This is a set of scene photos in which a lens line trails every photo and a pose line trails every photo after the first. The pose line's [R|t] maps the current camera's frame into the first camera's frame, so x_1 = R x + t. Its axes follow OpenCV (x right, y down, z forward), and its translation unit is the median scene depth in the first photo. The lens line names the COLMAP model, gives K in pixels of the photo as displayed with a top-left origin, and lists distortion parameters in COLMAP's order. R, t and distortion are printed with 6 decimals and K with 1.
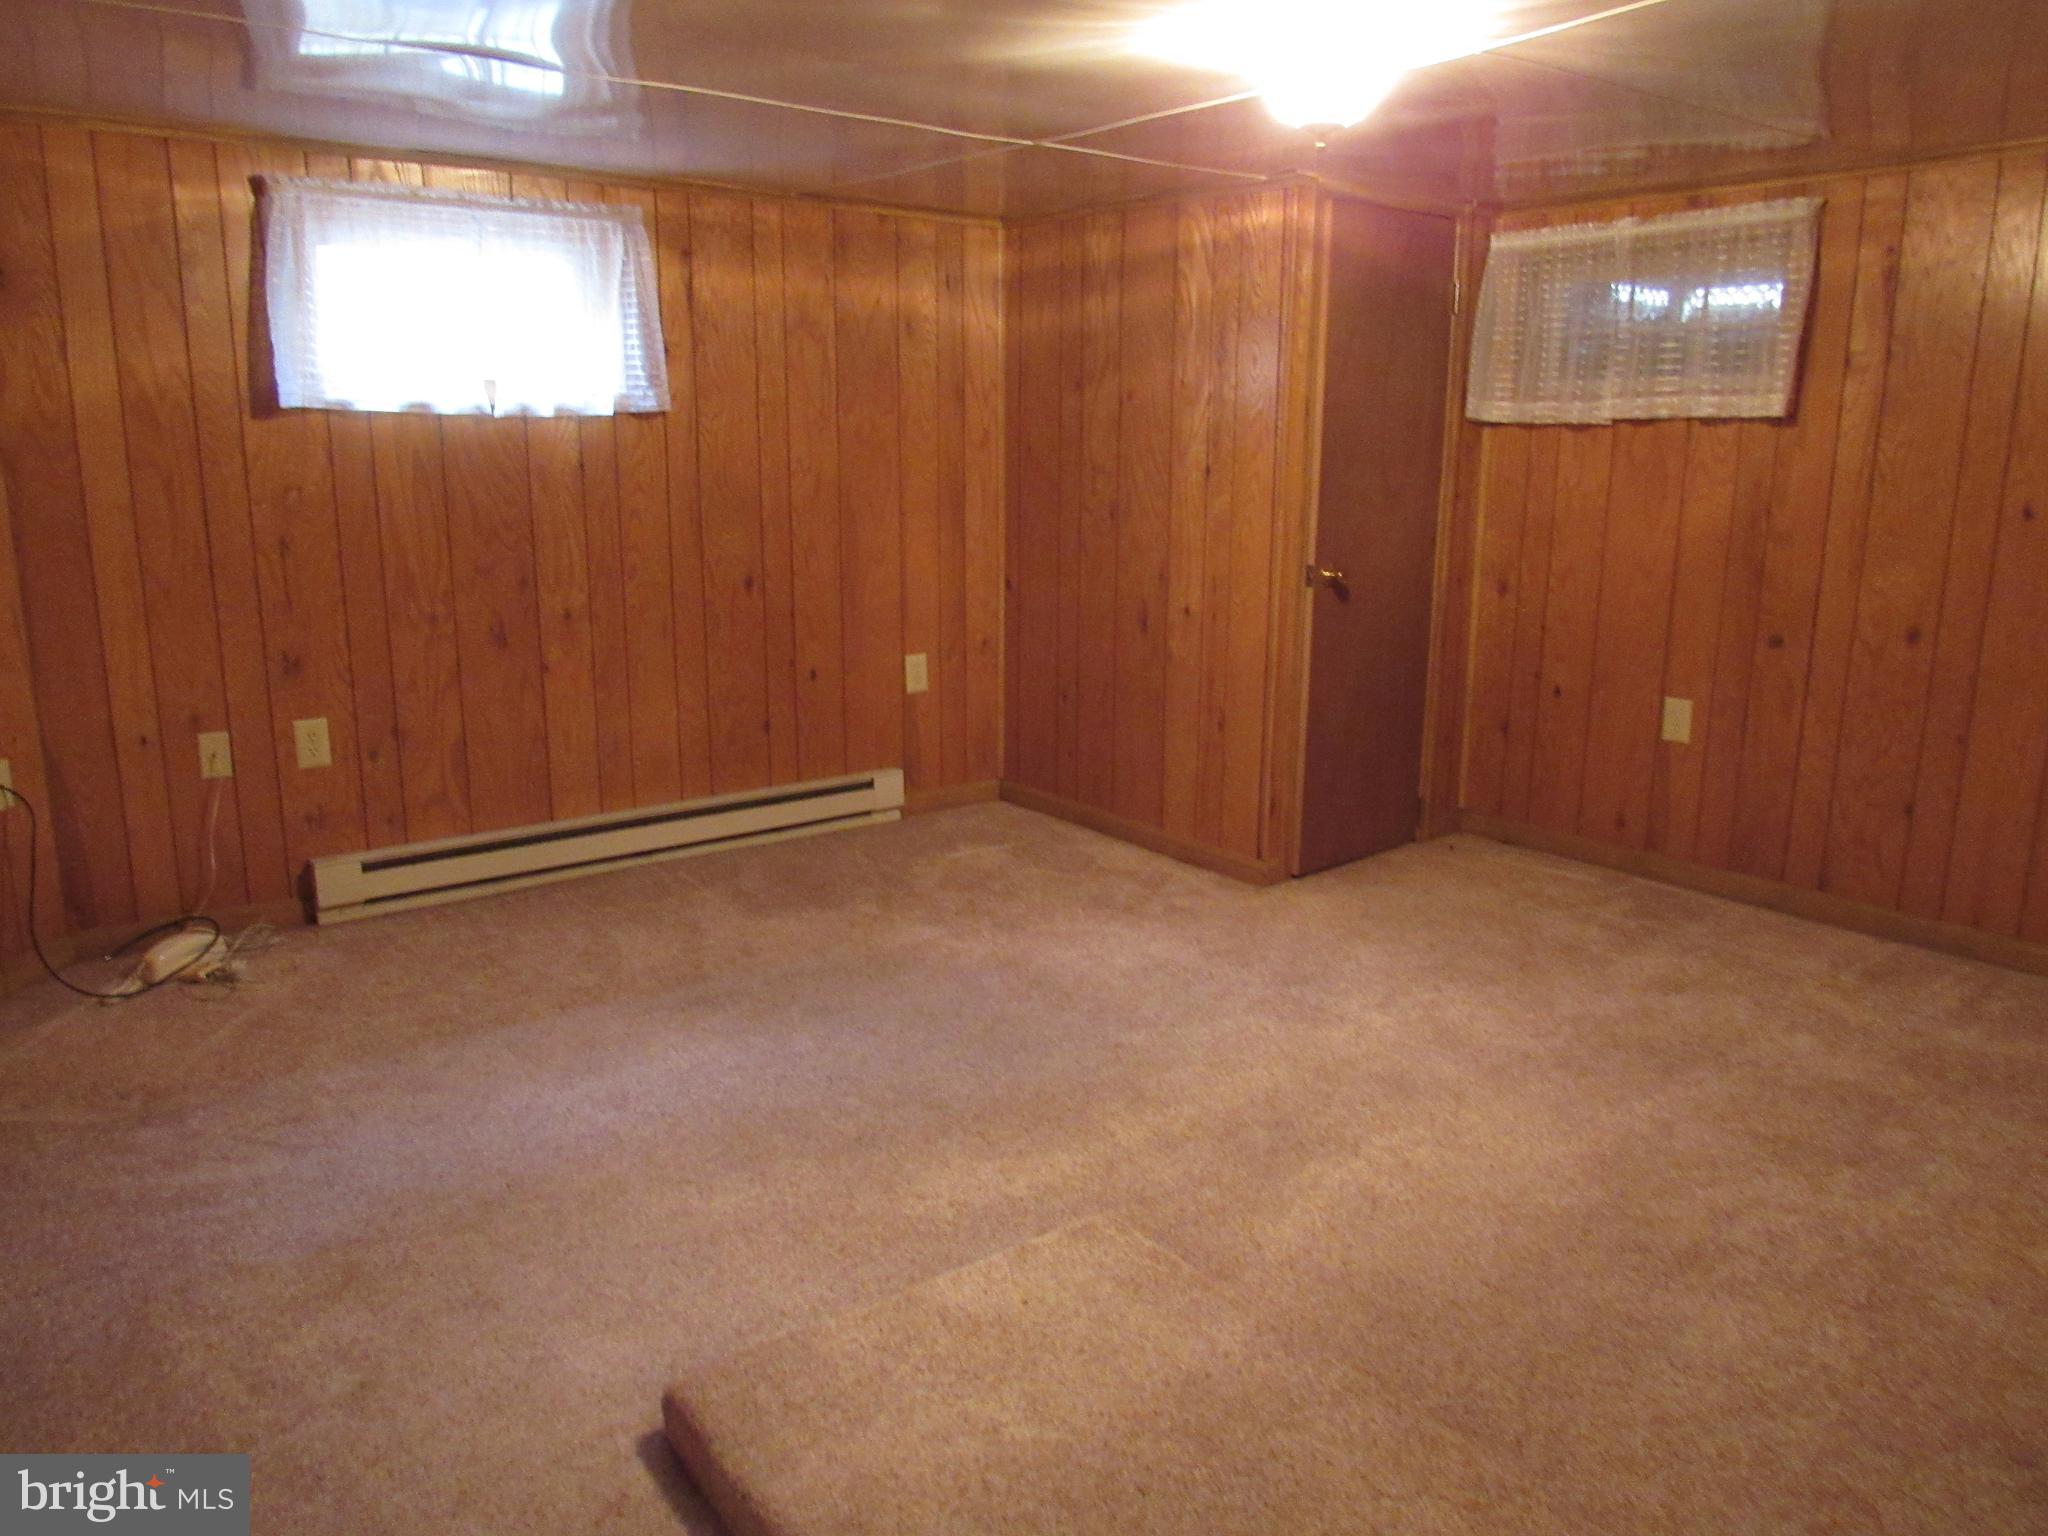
lens RADIAL K [[1444.1, 0, 1021.0], [0, 1444.1, 769.4], [0, 0, 1]] dist [-0.038437, 0.007421]
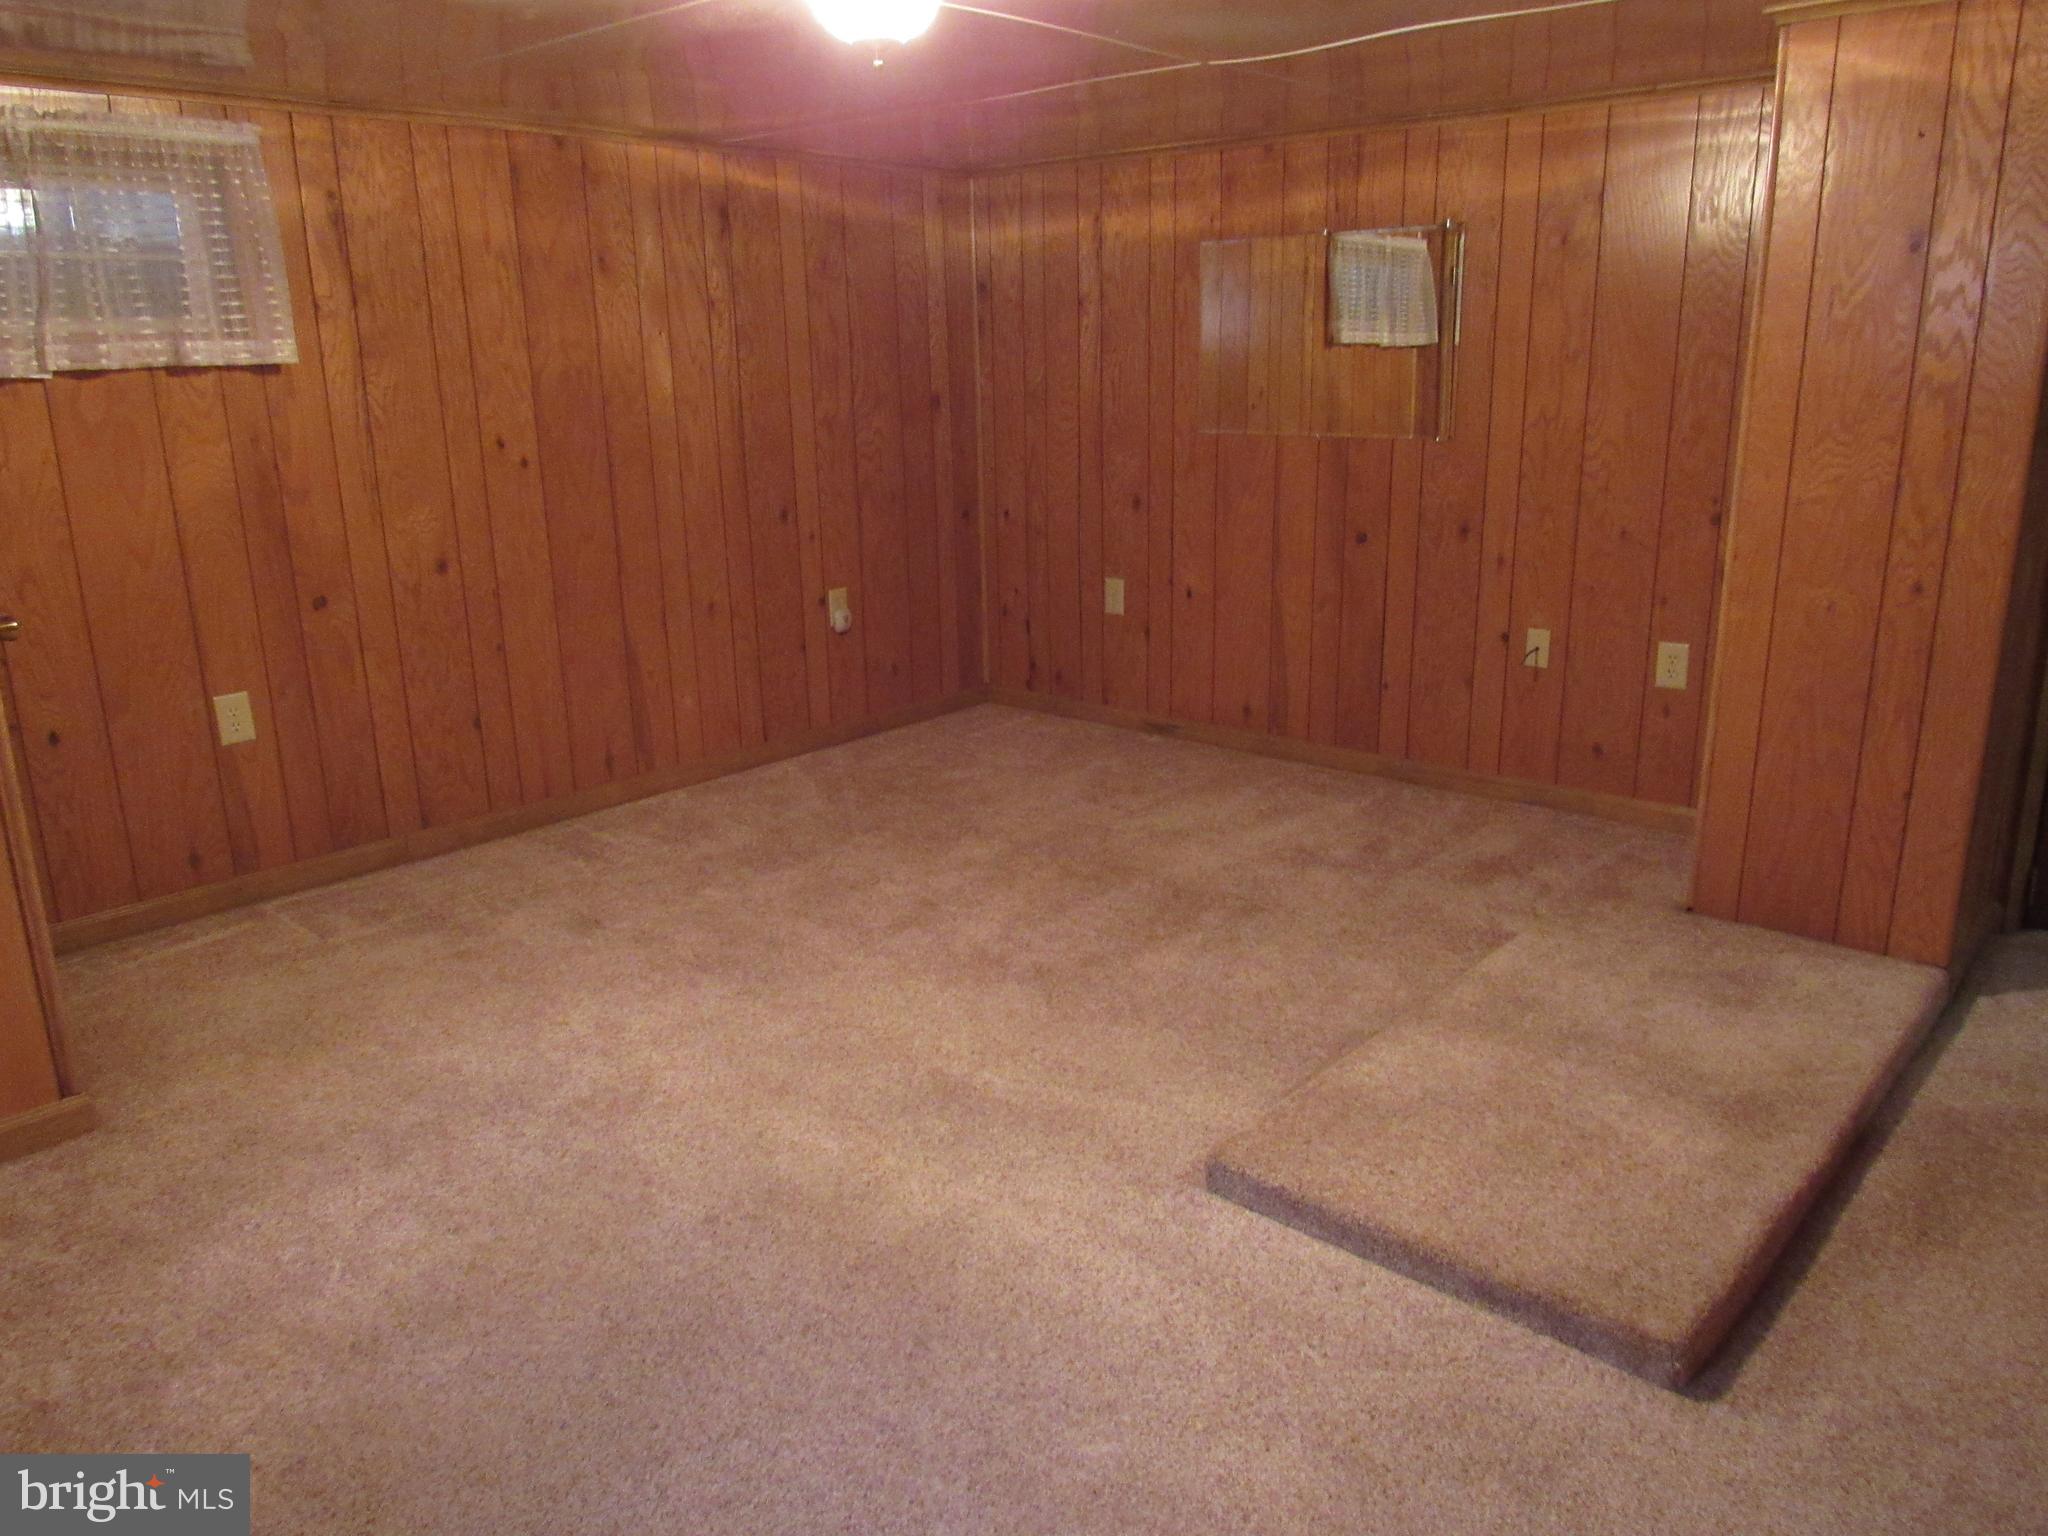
lens RADIAL K [[1444.1, 0, 1018.3], [0, 1444.1, 761.0], [0, 0, 1]] dist [-0.038437, 0.007421]
pose [[-0.179445, -0.264953, 0.947417, -0.502438], [0.233062, 0.924184, 0.302598, -0.179727], [-0.955762, 0.275107, -0.104090, 0.718509]]
